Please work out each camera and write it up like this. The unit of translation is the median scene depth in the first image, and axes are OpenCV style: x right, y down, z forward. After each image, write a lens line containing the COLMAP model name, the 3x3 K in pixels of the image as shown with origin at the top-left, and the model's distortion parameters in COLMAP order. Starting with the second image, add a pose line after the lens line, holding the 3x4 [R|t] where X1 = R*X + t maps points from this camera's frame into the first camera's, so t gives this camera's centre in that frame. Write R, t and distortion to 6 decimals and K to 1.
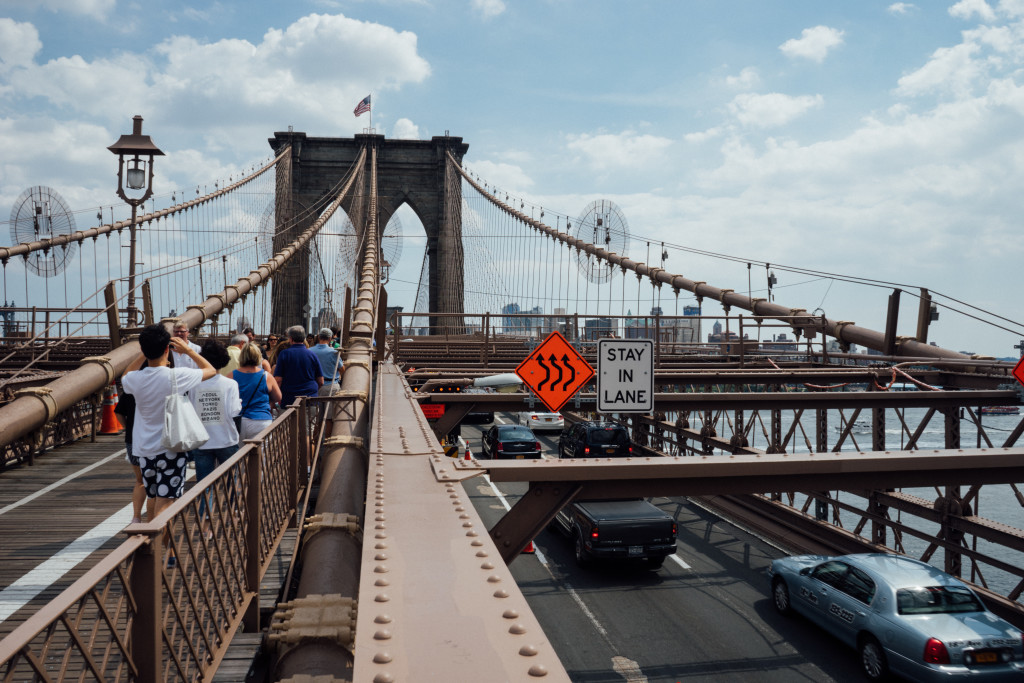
lens RADIAL K [[828.4, 0, 512.0], [0, 828.4, 341.5], [0, 0, 1]] dist [-0.127672, 0.001253]
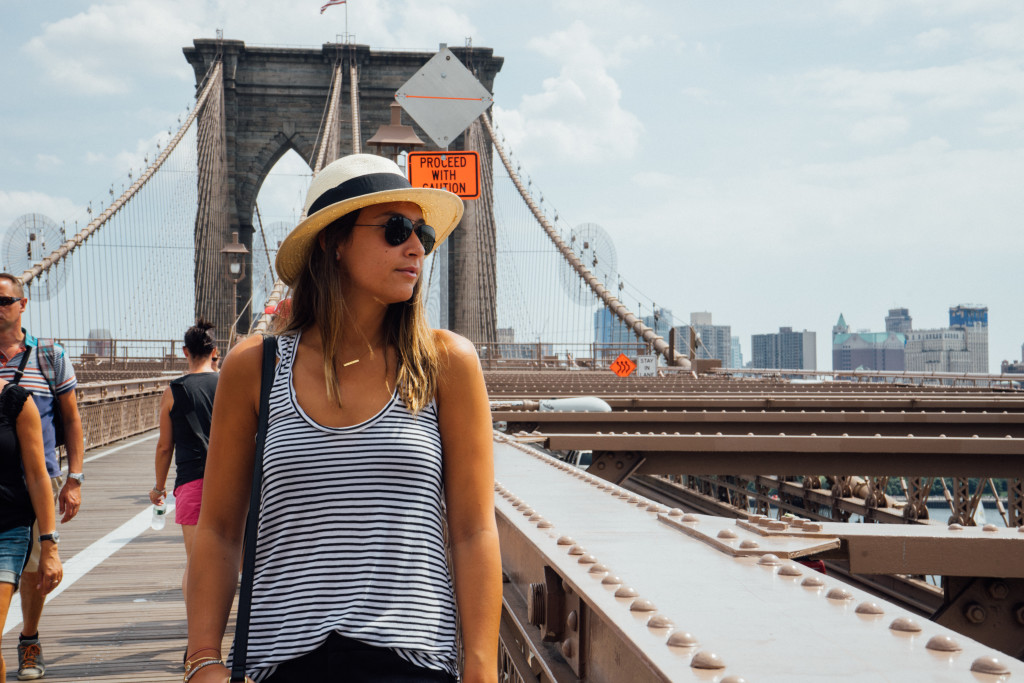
lens RADIAL K [[1618.8, 0, 512.0], [0, 1618.8, 341.5], [0, 0, 1]] dist [0.138939, -0.020428]
pose [[0.997799, -0.005142, -0.066118, 0.035475], [0.003742, 0.999766, -0.021284, 0.003727], [0.066212, 0.020990, 0.997585, -0.239766]]
